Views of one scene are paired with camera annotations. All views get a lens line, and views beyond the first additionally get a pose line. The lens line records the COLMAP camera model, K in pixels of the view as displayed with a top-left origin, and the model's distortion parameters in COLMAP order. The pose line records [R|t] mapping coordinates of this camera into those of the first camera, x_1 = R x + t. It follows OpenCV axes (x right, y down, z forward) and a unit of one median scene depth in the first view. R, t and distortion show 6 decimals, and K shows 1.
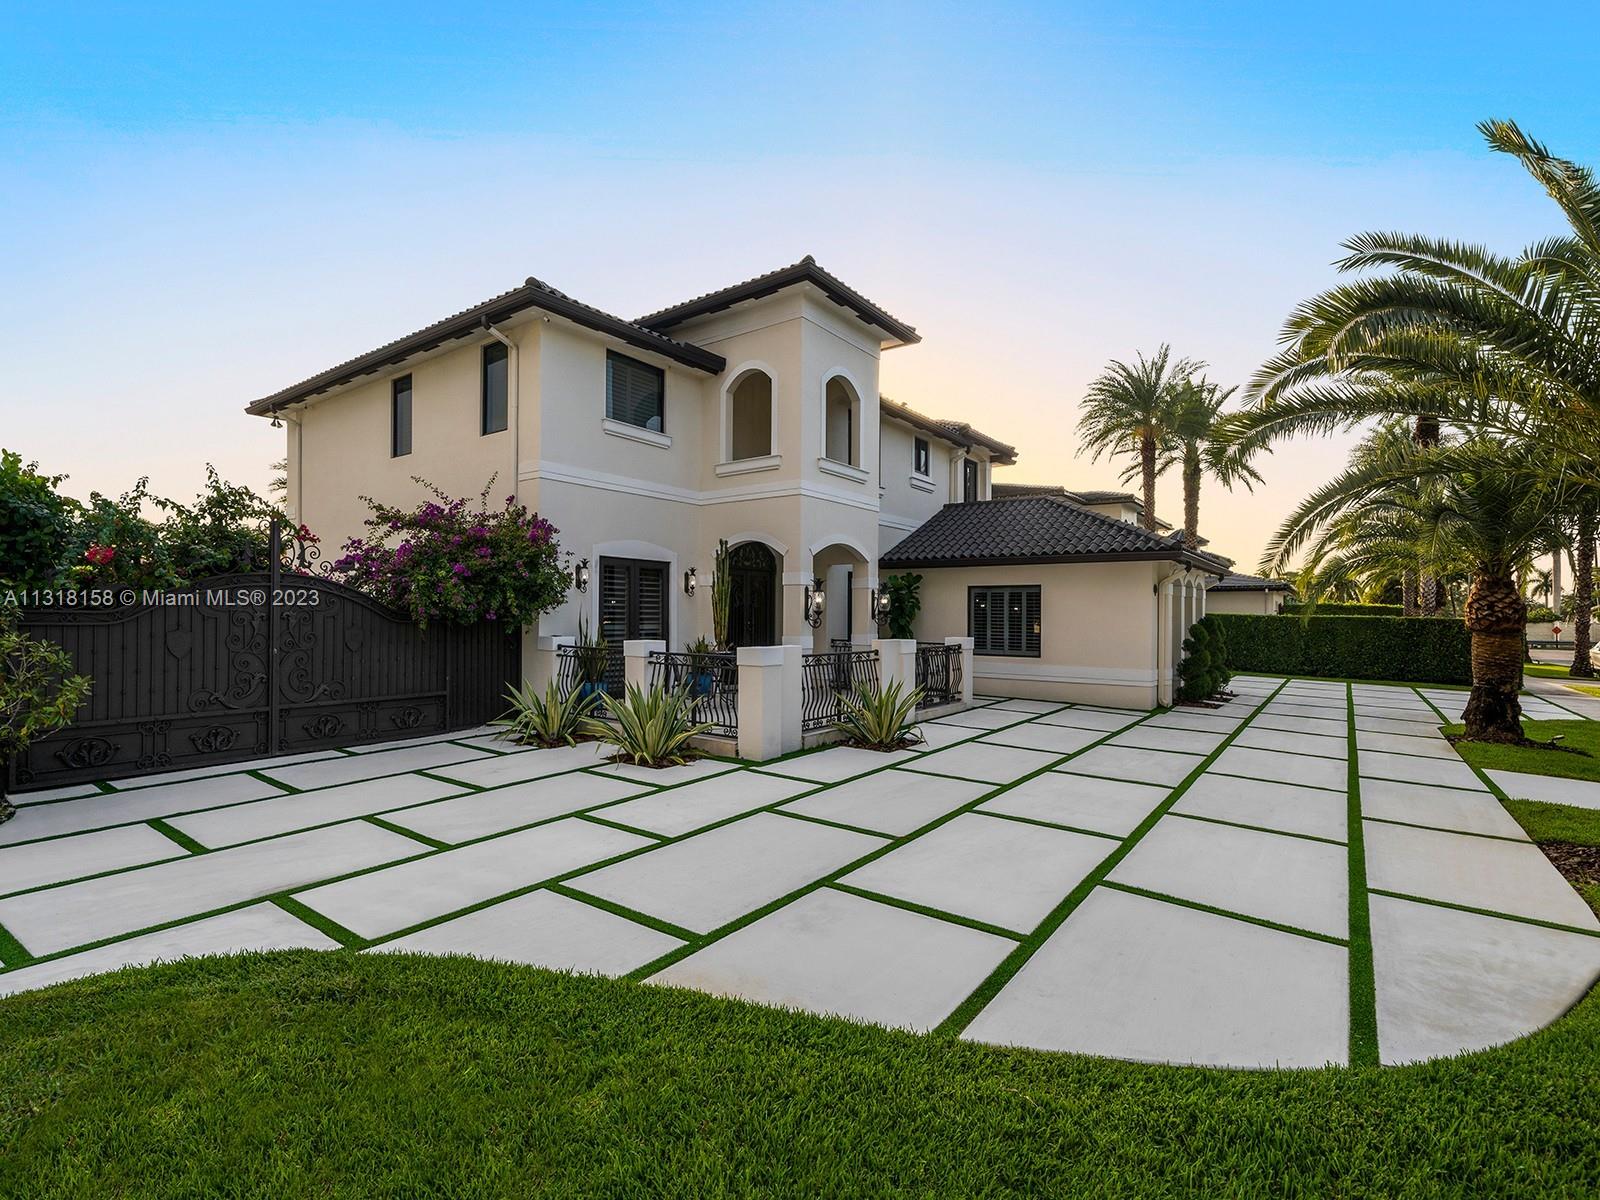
lens RADIAL K [[765.4, 0, 800.0], [0, 765.4, 600.0], [0, 0, 1]] dist [-0.003296, -0.000246]
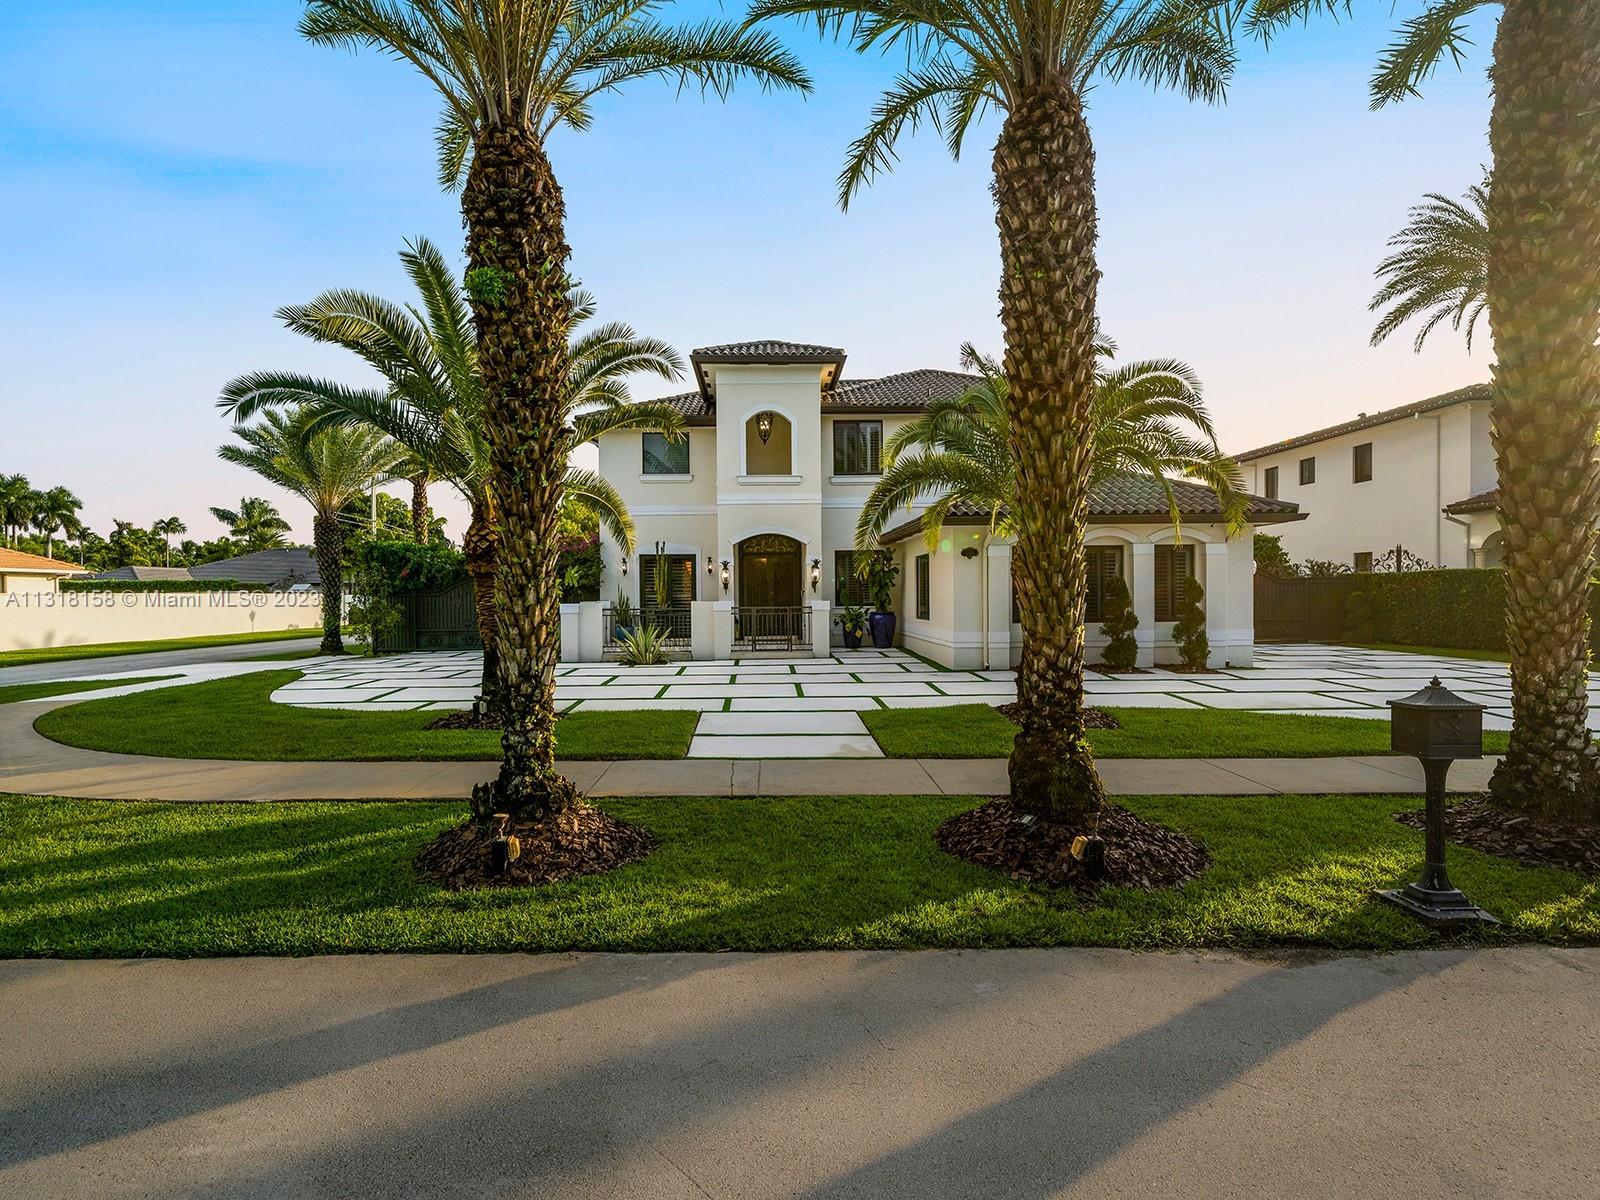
lens RADIAL K [[765.4, 0, 800.0], [0, 765.4, 600.0], [0, 0, 1]] dist [-0.003296, -0.000246]
pose [[0.591564, -0.004577, -0.806245, 1.223669], [0.030923, 0.999377, 0.017016, 0.024180], [0.805665, -0.034997, 0.591337, 0.237702]]
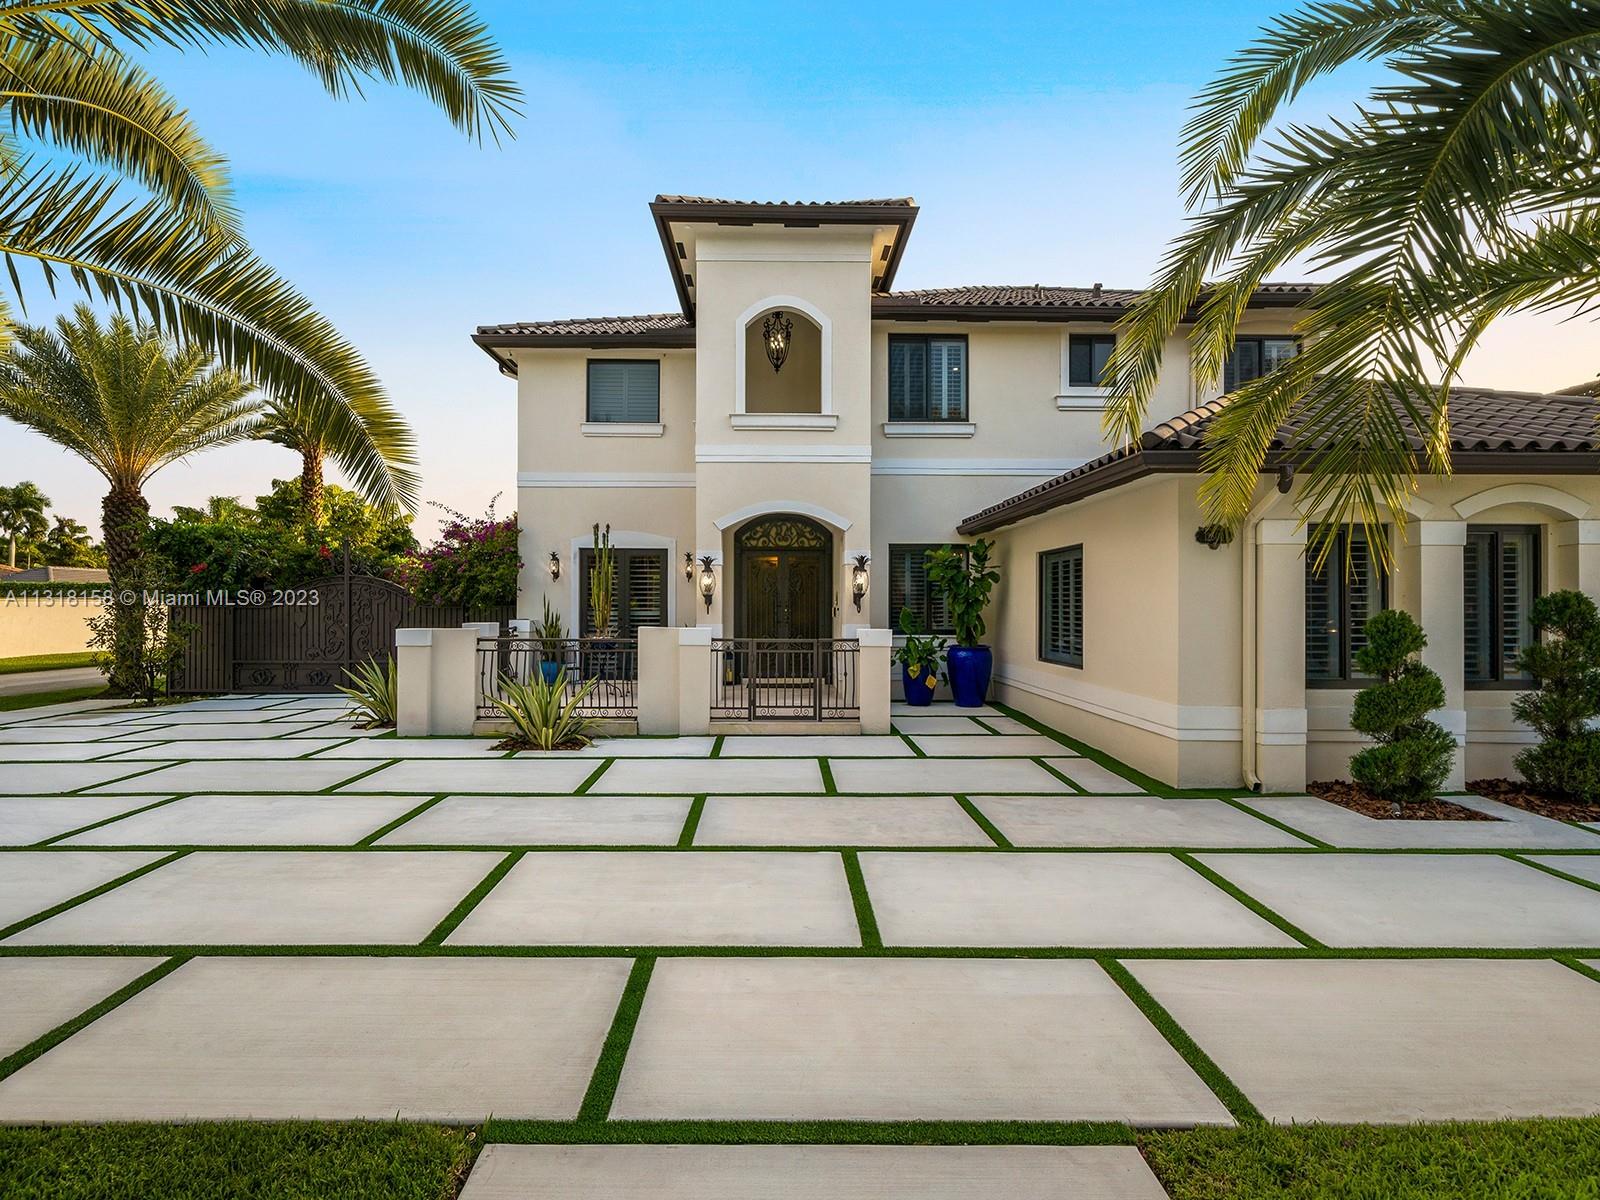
lens RADIAL K [[765.4, 0, 800.0], [0, 765.4, 600.0], [0, 0, 1]] dist [-0.003296, -0.000246]
pose [[0.578409, -0.009947, -0.815686, 0.748422], [0.018176, 0.999835, 0.000696, 0.020122], [0.815545, -0.015229, 0.578494, 0.558826]]
